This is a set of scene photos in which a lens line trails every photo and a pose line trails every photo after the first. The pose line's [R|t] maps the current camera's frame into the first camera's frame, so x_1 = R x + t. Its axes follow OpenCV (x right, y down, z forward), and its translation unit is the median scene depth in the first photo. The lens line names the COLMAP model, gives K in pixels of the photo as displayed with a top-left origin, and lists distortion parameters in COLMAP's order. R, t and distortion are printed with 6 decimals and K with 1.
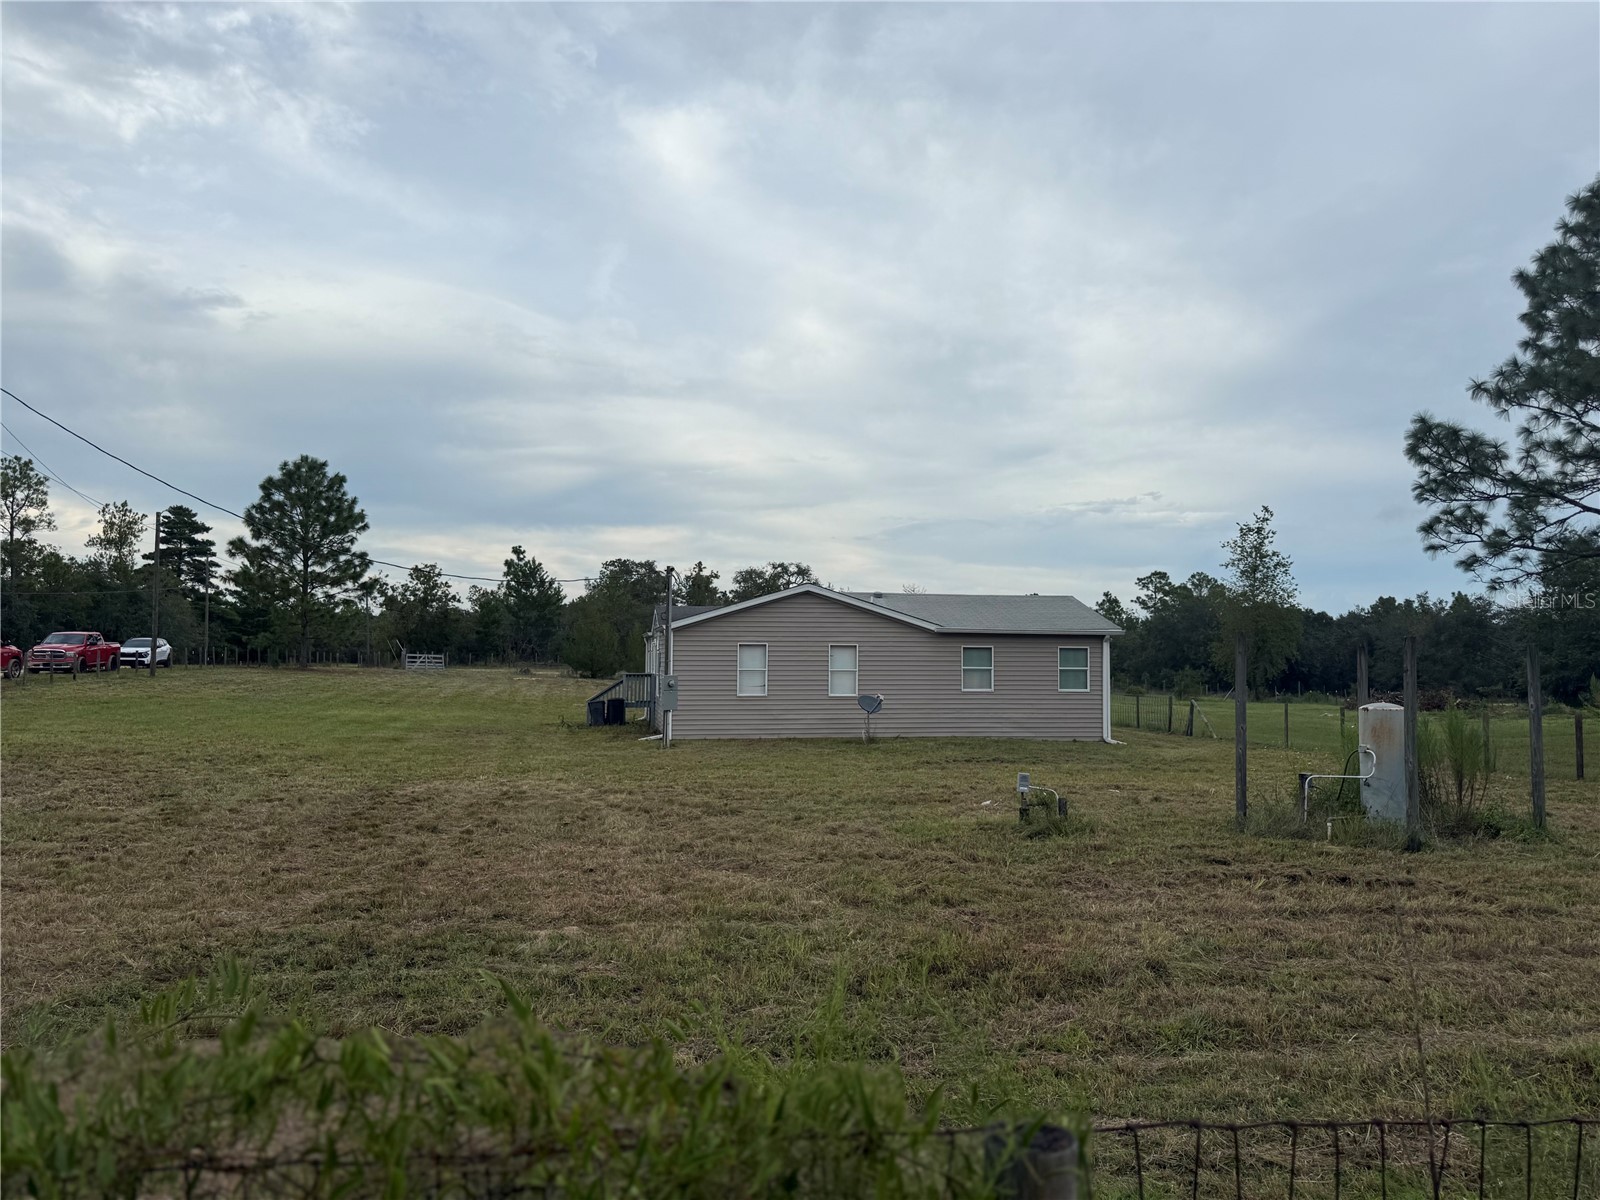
lens RADIAL K [[1105.7, 0, 800.0], [0, 1105.7, 600.0], [0, 0, 1]] dist [0.103430, -0.177626]
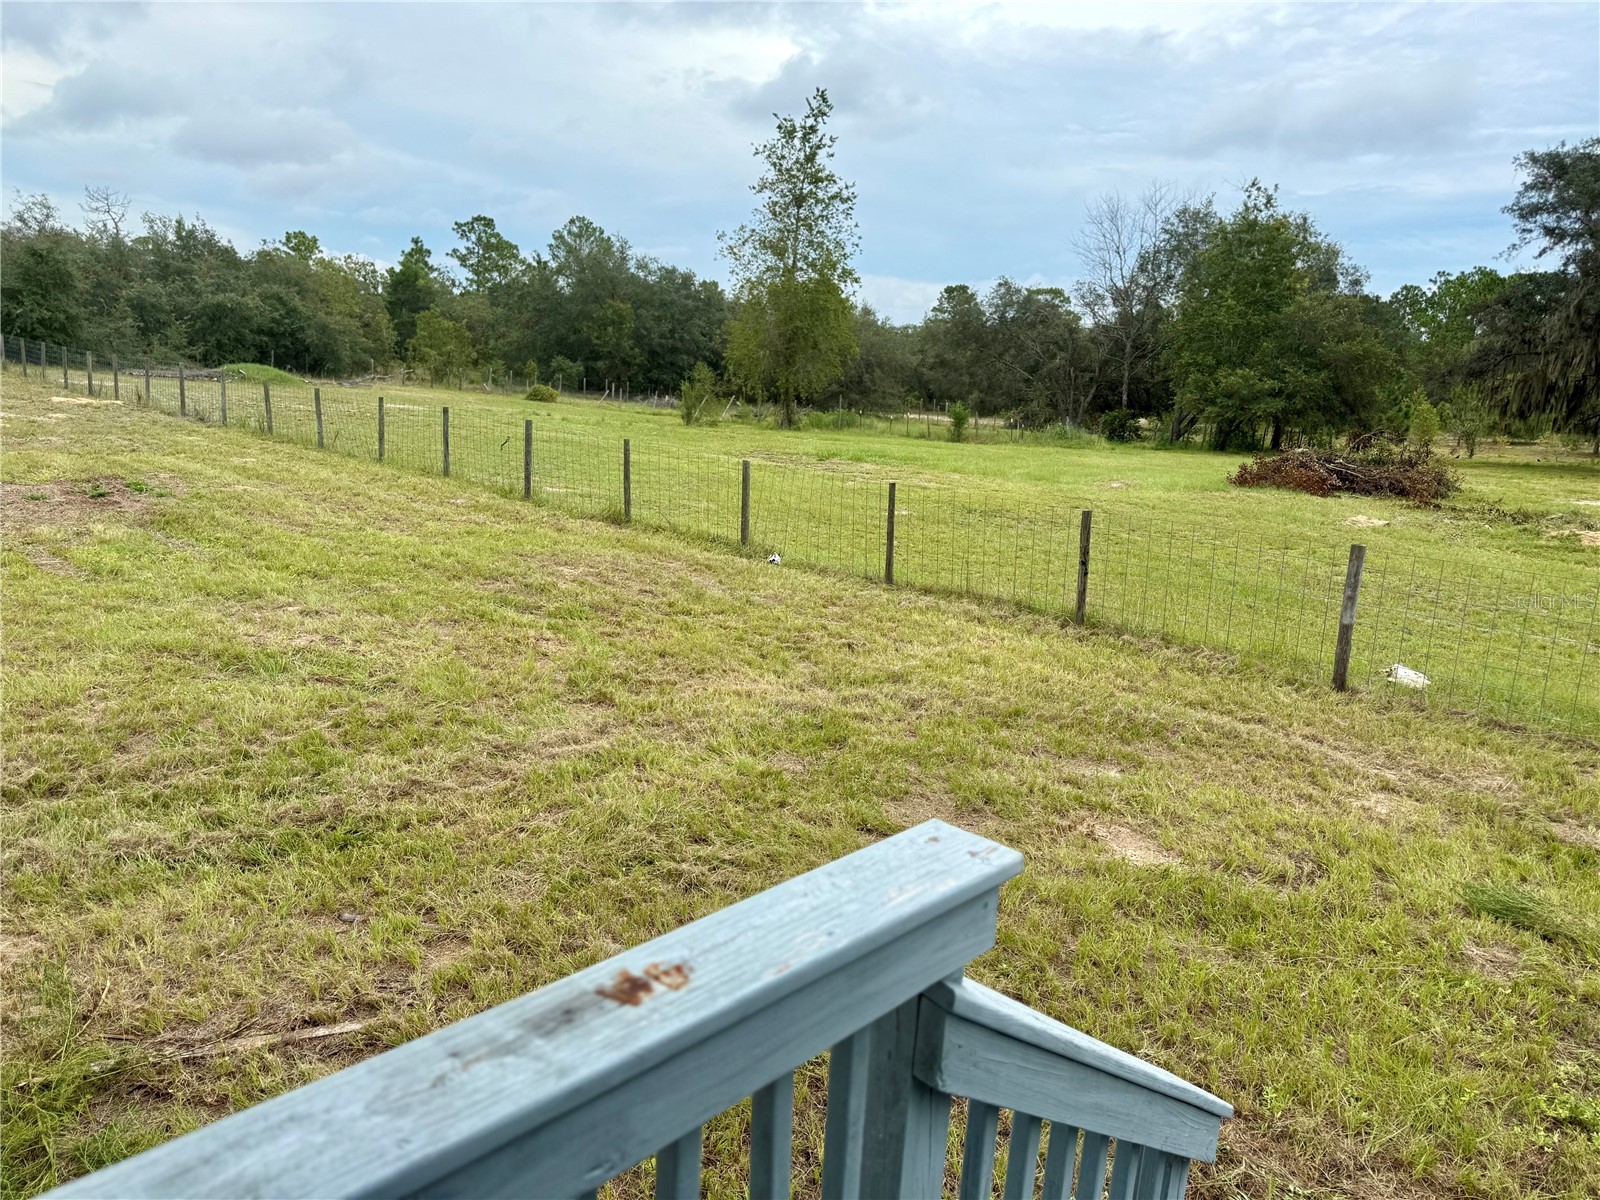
lens RADIAL K [[1105.7, 0, 800.0], [0, 1105.7, 600.0], [0, 0, 1]] dist [0.103430, -0.177626]
pose [[0.784399, -0.083832, 0.614566, 0.019698], [-0.092246, 0.964038, 0.249241, 0.028965], [-0.613359, -0.252196, 0.748457, 0.489332]]
